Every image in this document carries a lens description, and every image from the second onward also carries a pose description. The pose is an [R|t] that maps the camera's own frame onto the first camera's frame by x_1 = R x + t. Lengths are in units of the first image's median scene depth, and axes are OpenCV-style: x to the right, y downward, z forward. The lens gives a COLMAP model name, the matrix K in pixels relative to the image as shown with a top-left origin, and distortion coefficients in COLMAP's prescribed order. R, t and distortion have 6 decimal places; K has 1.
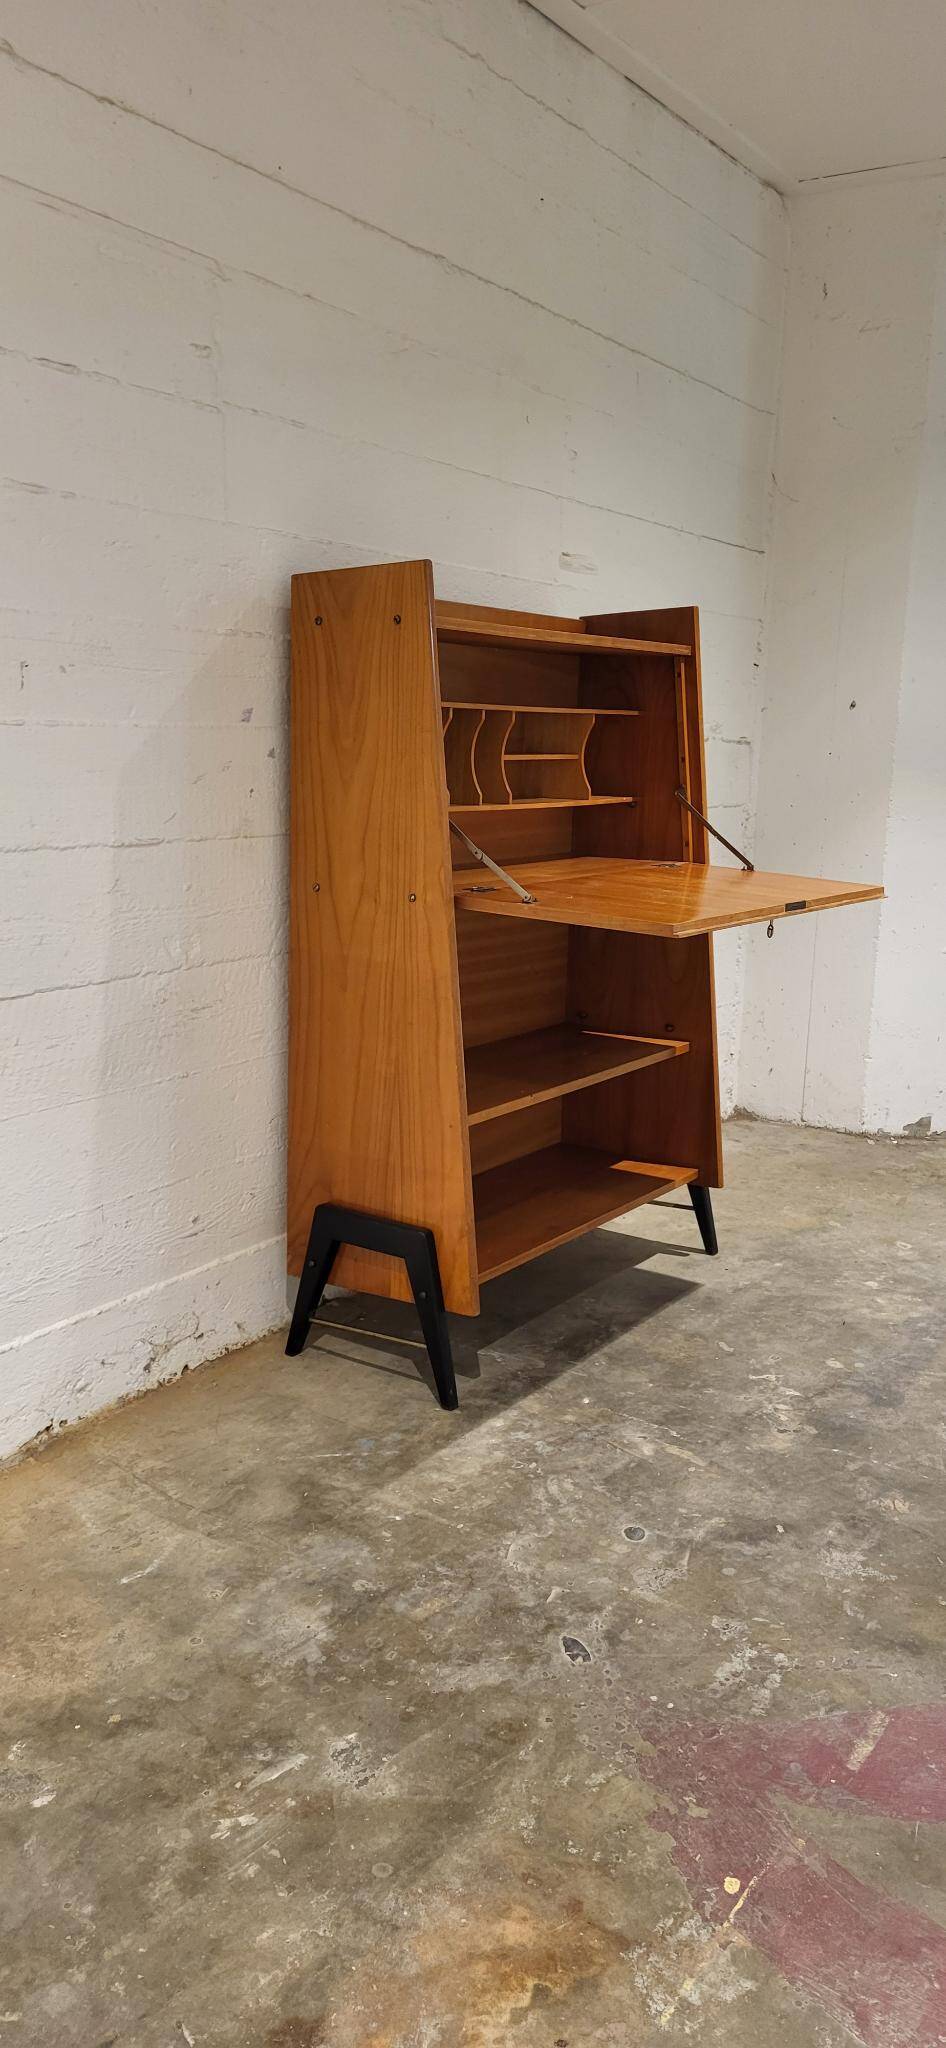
lens RADIAL K [[1565.5, 0, 473.7], [0, 1565.5, 1028.6], [0, 0, 1]] dist [0.052514, -0.047685]
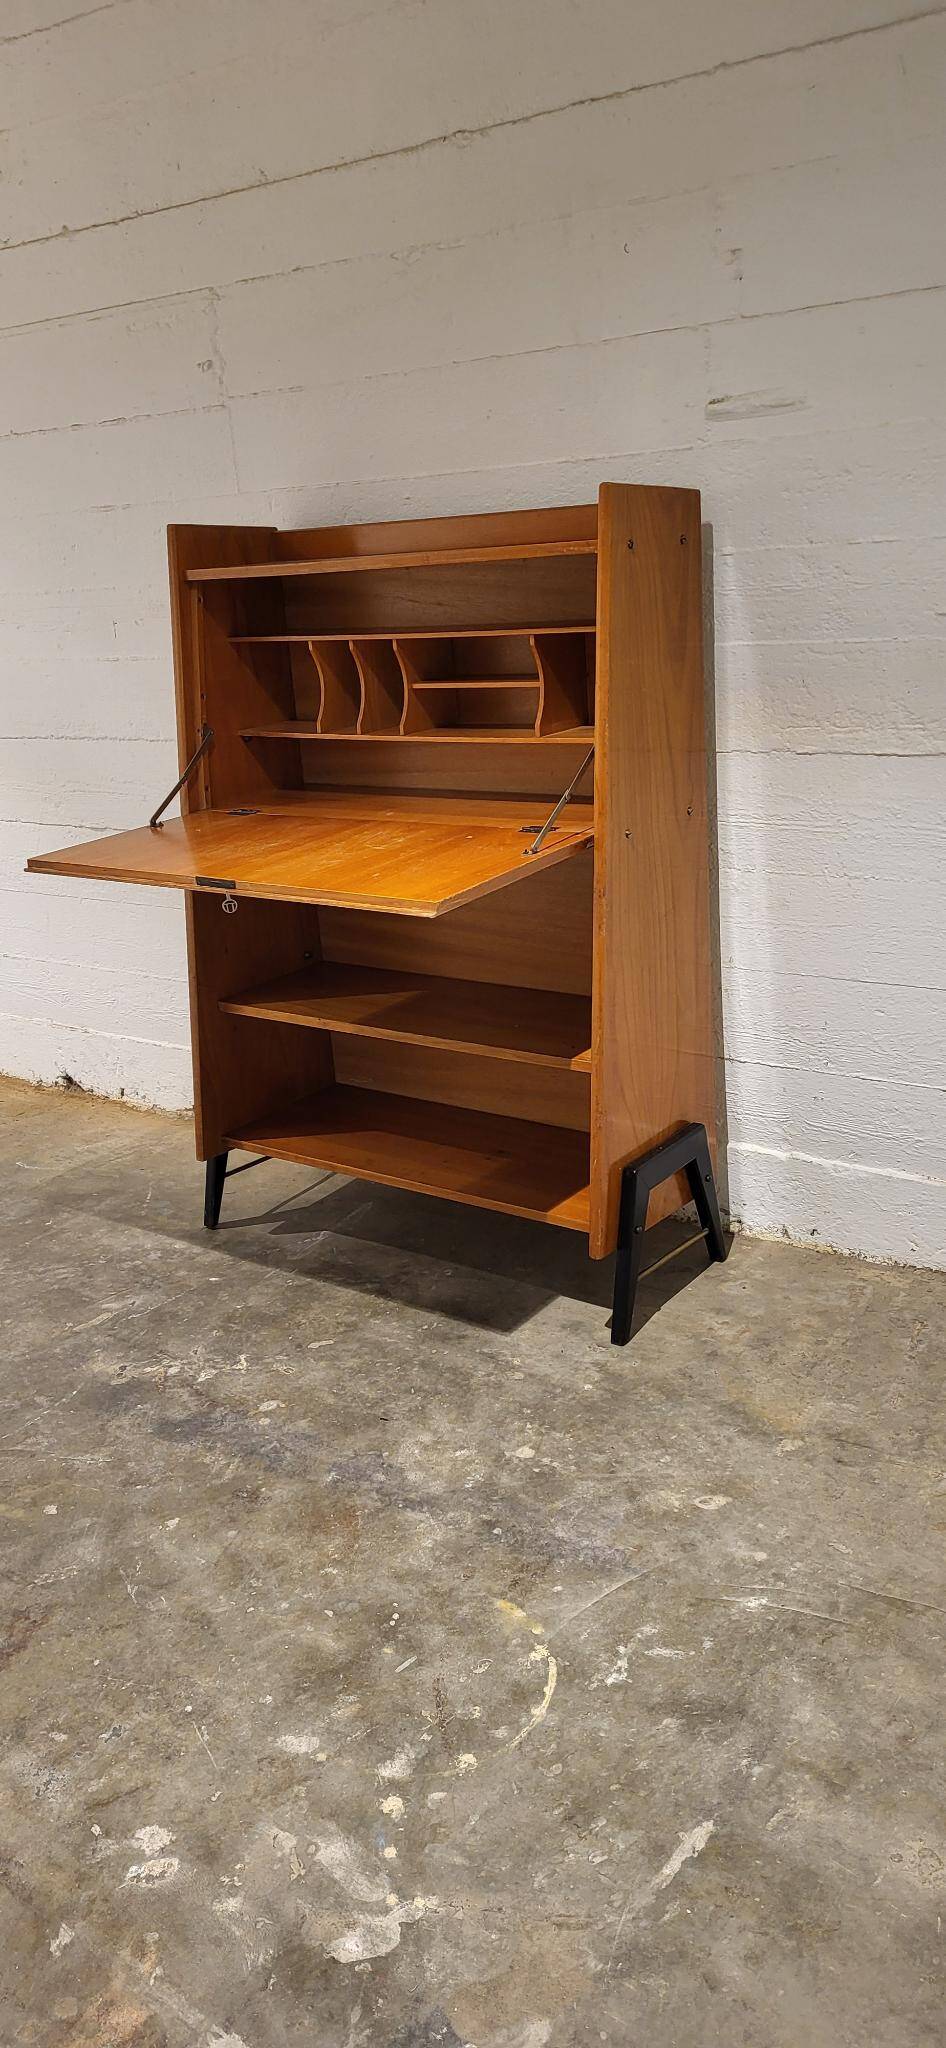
lens RADIAL K [[1565.5, 0, 468.3], [0, 1565.5, 1014.5], [0, 0, 1]] dist [0.052514, -0.047685]
pose [[-0.042091, 0.276970, -0.959956, 1.128681], [-0.117984, 0.952707, 0.280052, -0.288308], [0.992123, 0.125048, -0.007422, 1.211404]]
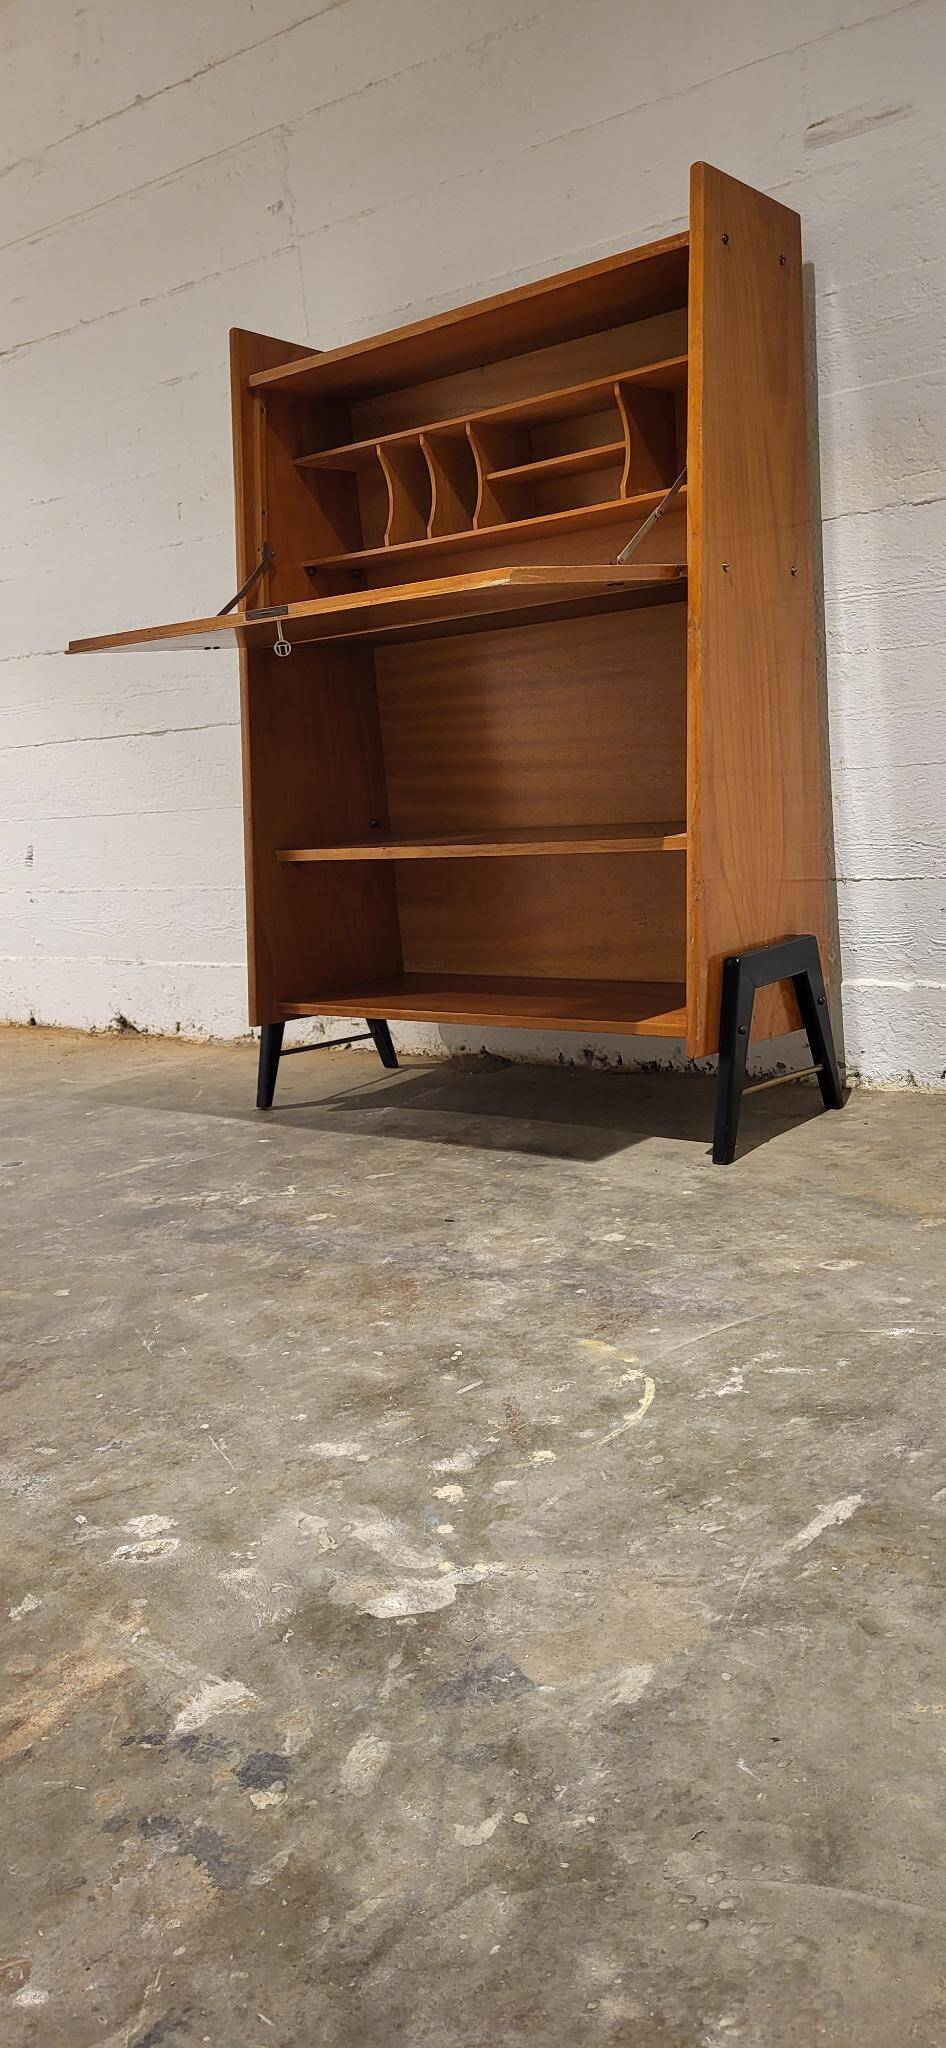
lens RADIAL K [[1565.5, 0, 462.4], [0, 1565.5, 1028.6], [0, 0, 1]] dist [0.052514, -0.047685]
pose [[-0.098044, 0.160525, -0.982150, 1.073248], [-0.107152, 0.979465, 0.170783, -0.019314], [0.989397, 0.121984, -0.078830, 1.243711]]
